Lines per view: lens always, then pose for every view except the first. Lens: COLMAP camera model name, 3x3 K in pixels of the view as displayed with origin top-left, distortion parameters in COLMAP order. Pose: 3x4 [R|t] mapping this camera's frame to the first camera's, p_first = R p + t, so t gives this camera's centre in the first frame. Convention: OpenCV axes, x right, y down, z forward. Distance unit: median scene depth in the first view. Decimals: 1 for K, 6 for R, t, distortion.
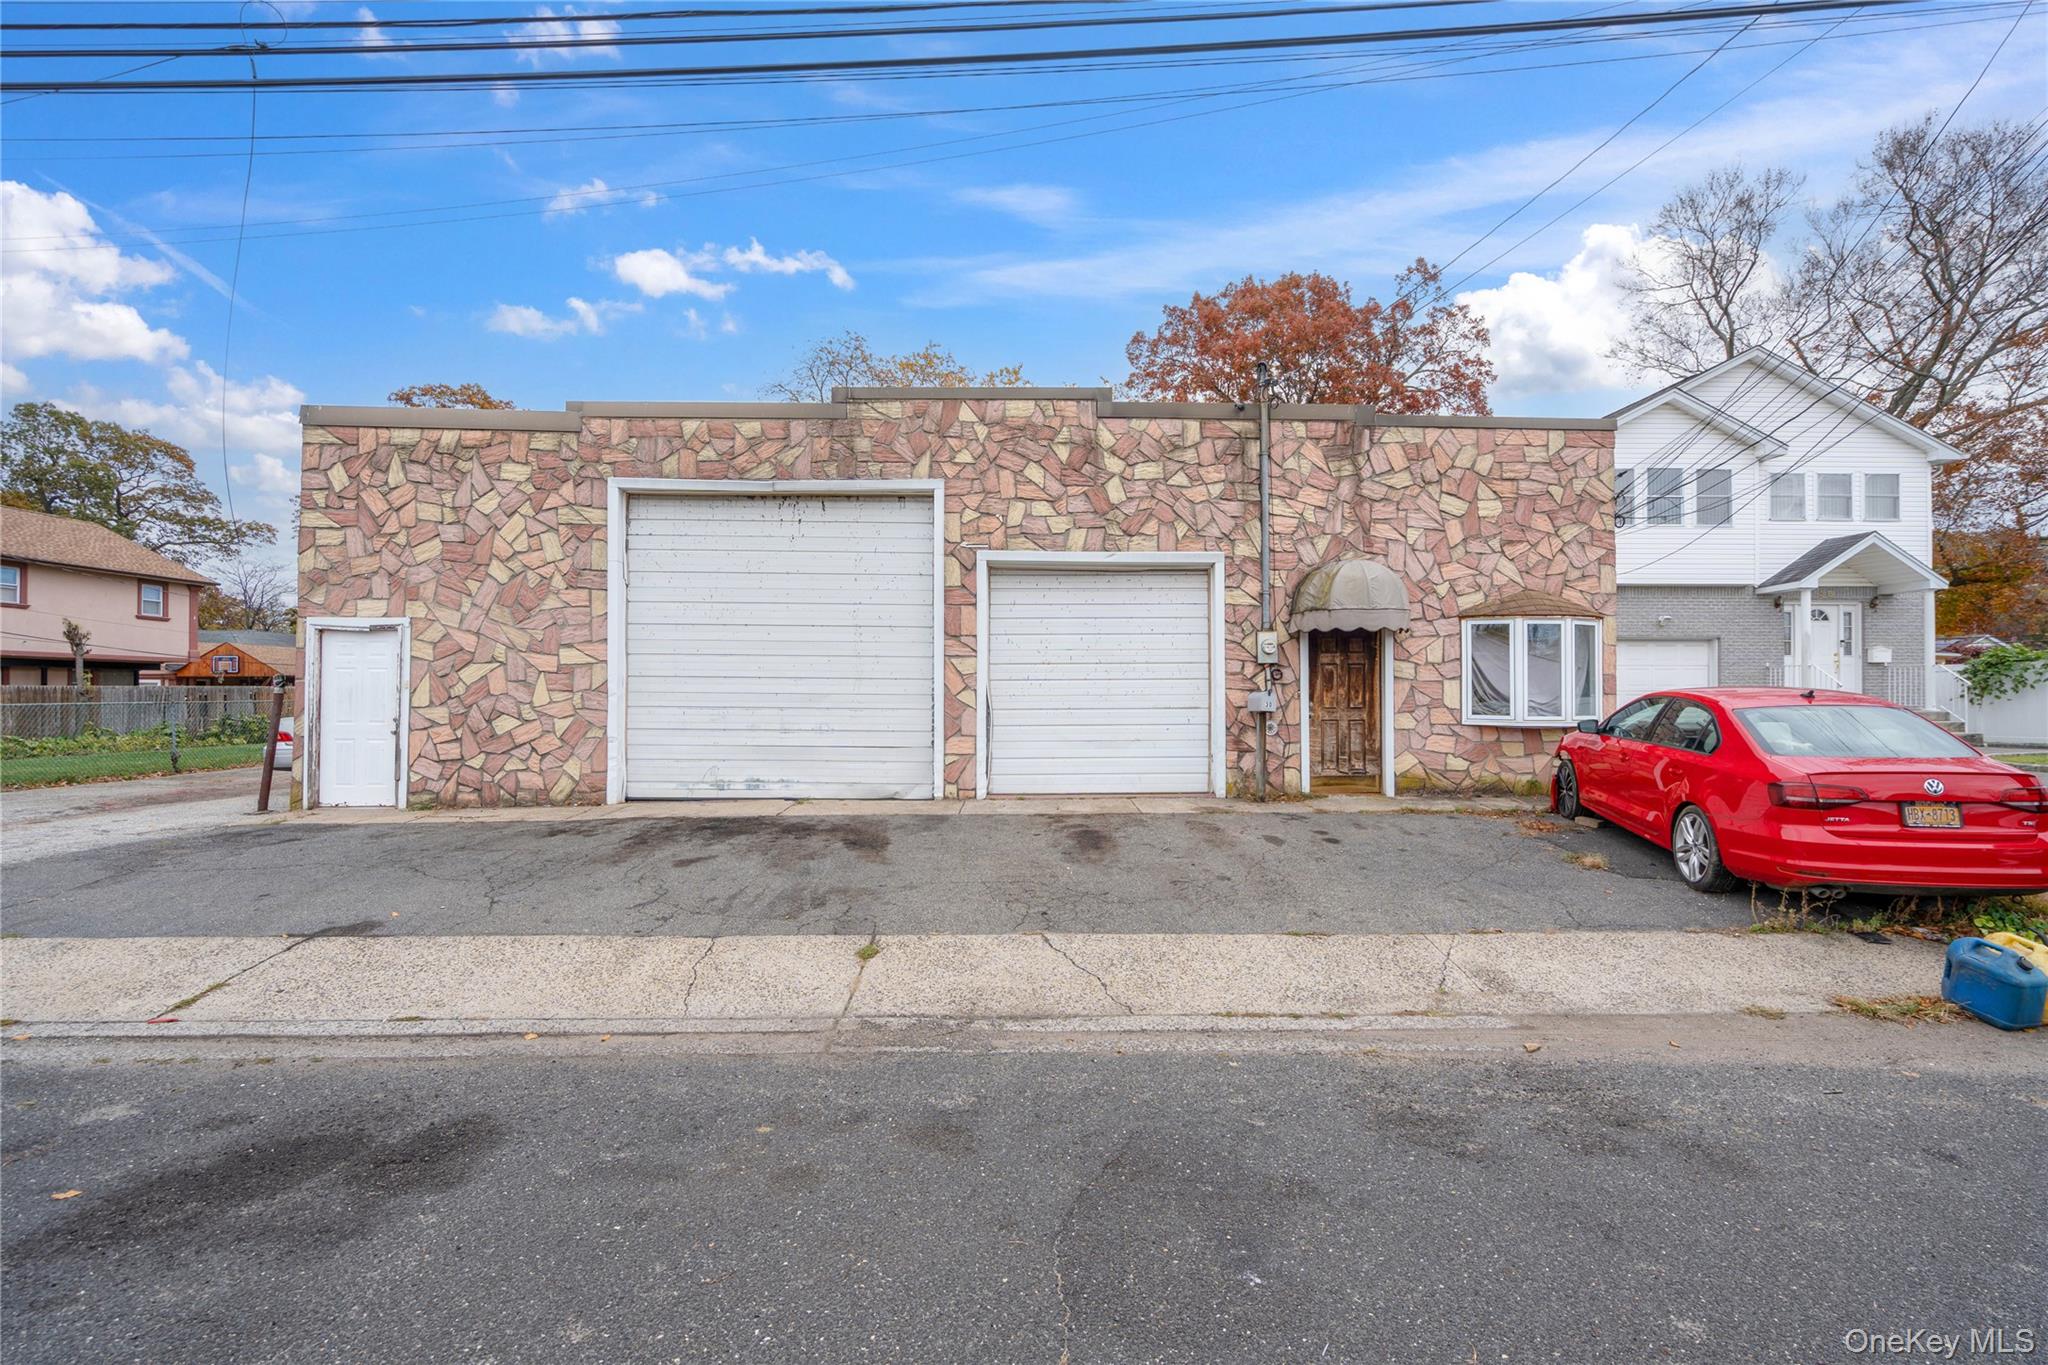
lens RADIAL K [[977.3, 0, 1032.2], [0, 977.3, 670.3], [0, 0, 1]] dist [0.000068, 0.000030]
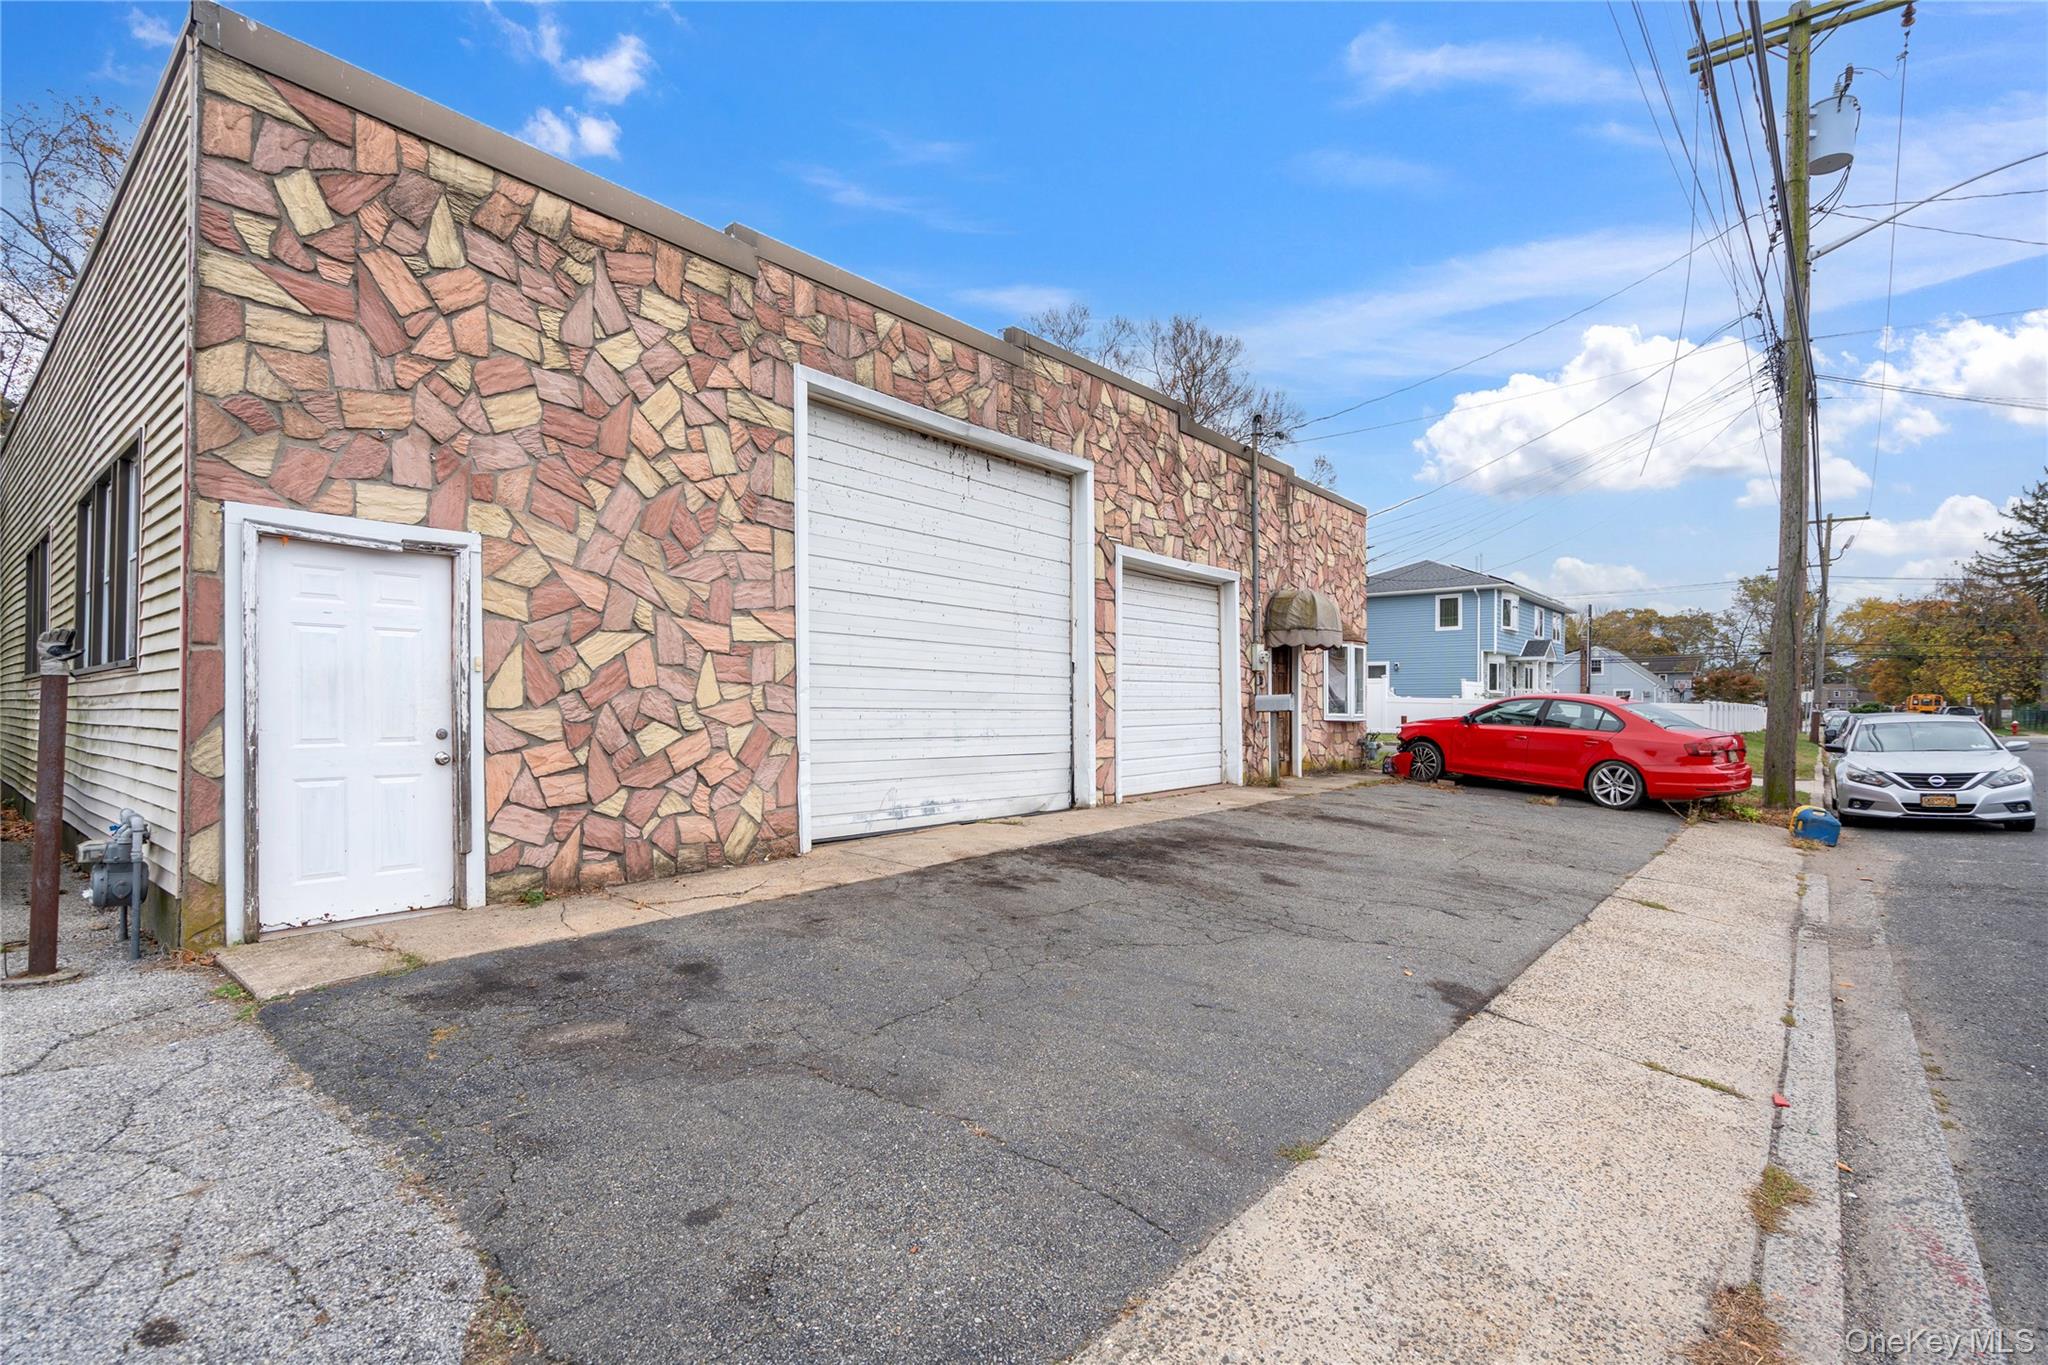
lens RADIAL K [[977.3, 0, 1028.9], [0, 977.3, 701.3], [0, 0, 1]] dist [0.000068, 0.000030]
pose [[0.643731, 0.004159, 0.765241, -0.838823], [-0.017246, 0.999810, 0.009074, 0.023734], [-0.765058, -0.019038, 0.643680, 0.446785]]
